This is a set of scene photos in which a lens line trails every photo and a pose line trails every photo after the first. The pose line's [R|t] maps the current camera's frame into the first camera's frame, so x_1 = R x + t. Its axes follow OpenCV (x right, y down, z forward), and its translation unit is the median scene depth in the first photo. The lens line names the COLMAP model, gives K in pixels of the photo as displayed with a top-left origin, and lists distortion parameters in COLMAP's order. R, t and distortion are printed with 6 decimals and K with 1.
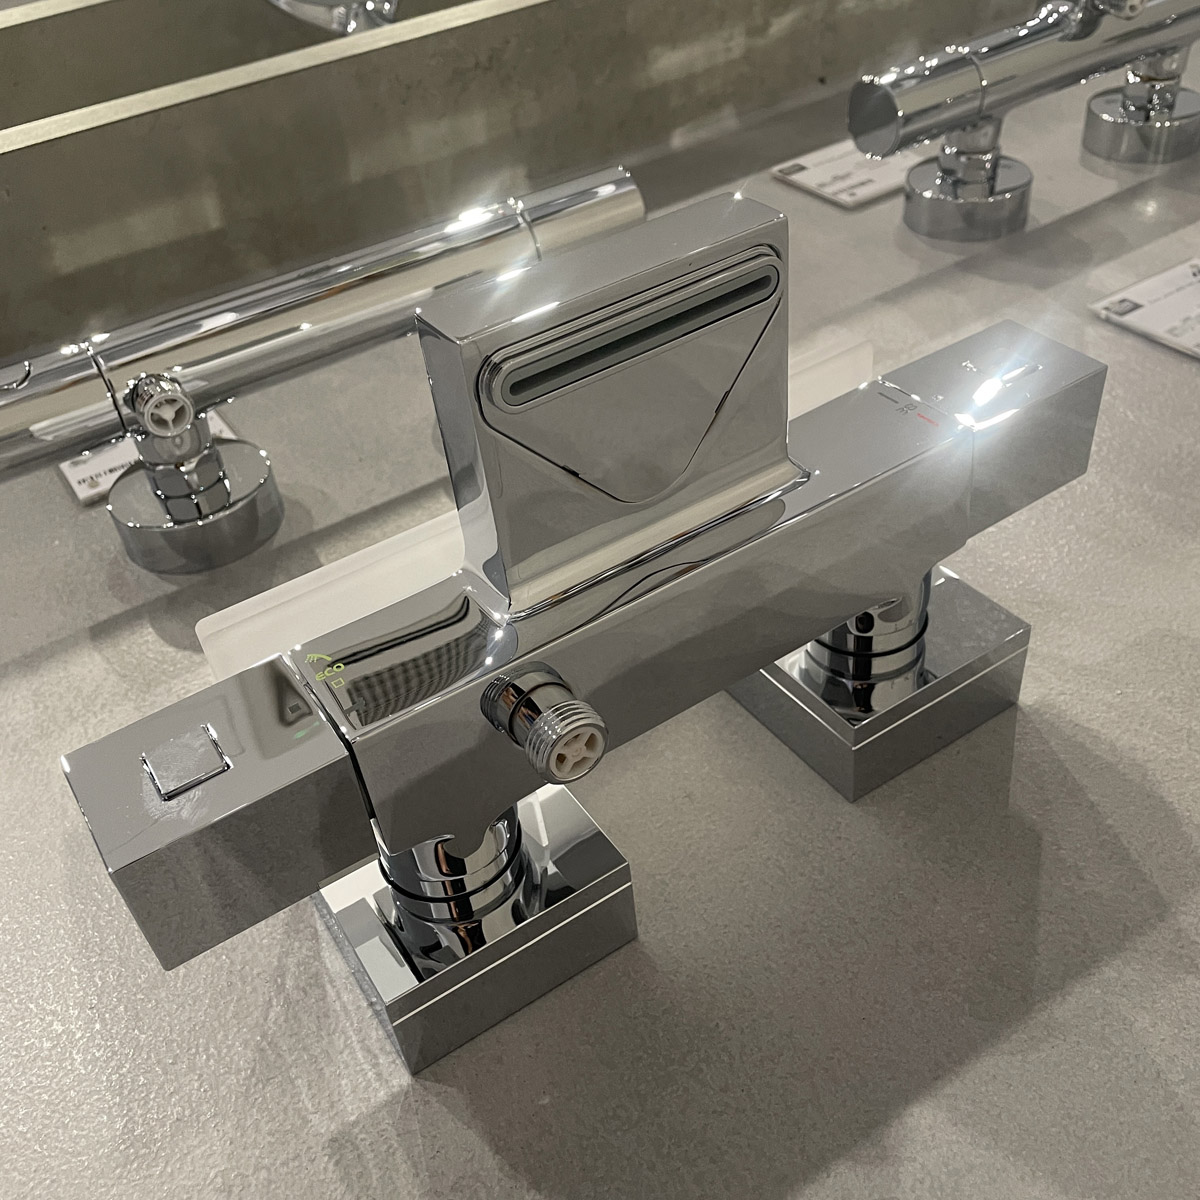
lens RADIAL K [[1260.4, 0, 614.4], [0, 1260.4, 597.4], [0, 0, 1]] dist [0.016675, -0.030268]
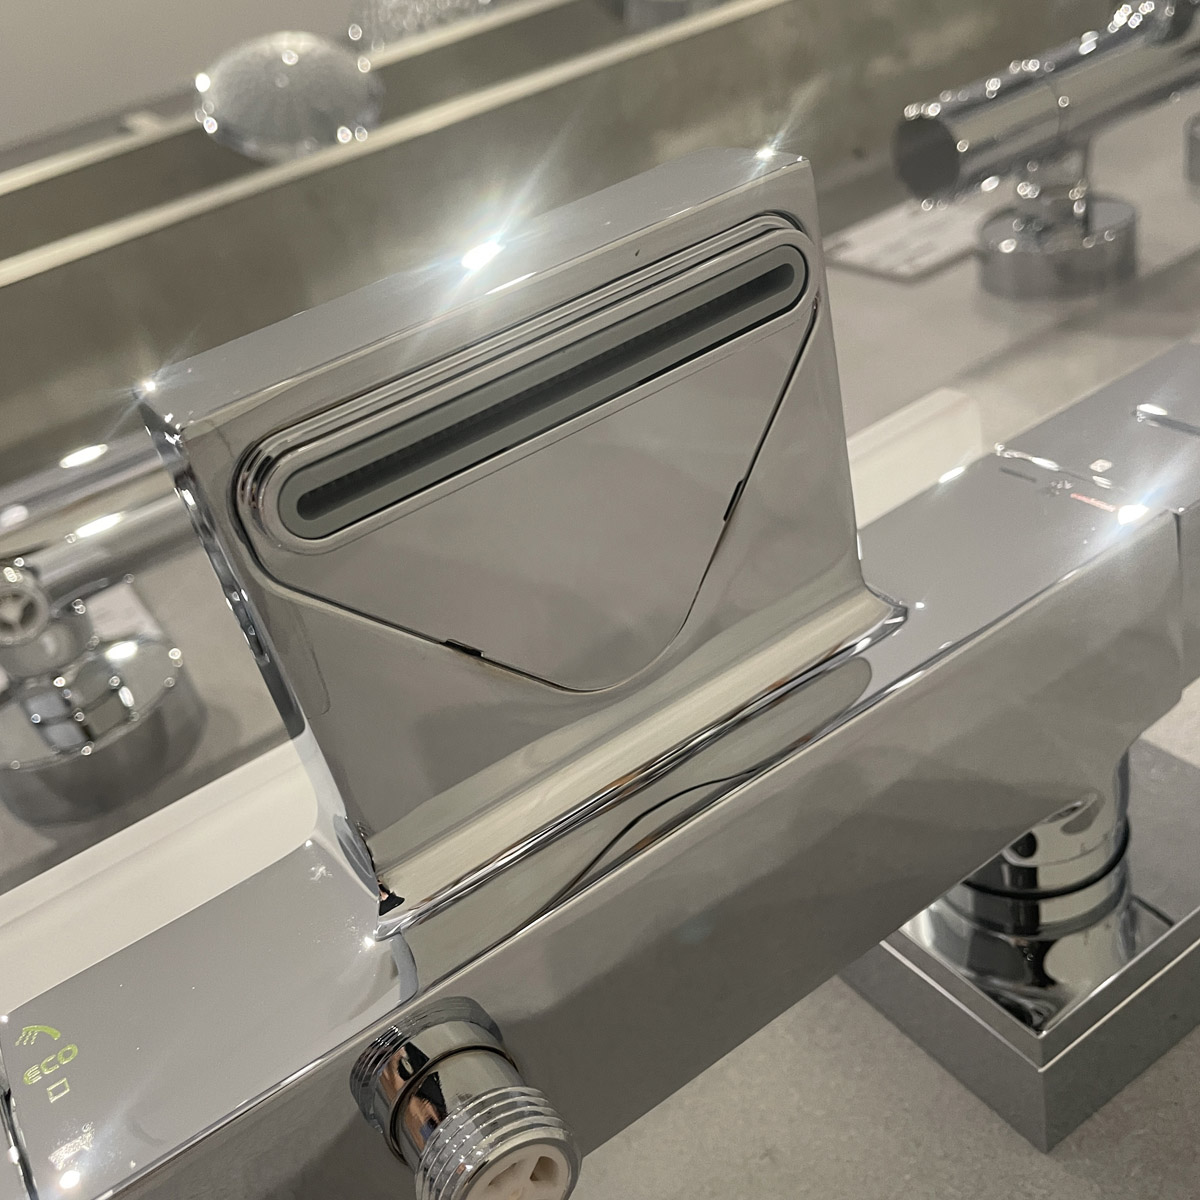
lens RADIAL K [[1247.6, 0, 601.4], [0, 1247.6, 586.3], [0, 0, 1]] dist [0.072484, -0.144995]
pose [[0.992139, -0.100052, -0.075164, 0.046387], [0.089438, 0.987031, -0.133305, -0.034740], [0.087527, 0.125535, 0.988221, 0.324028]]
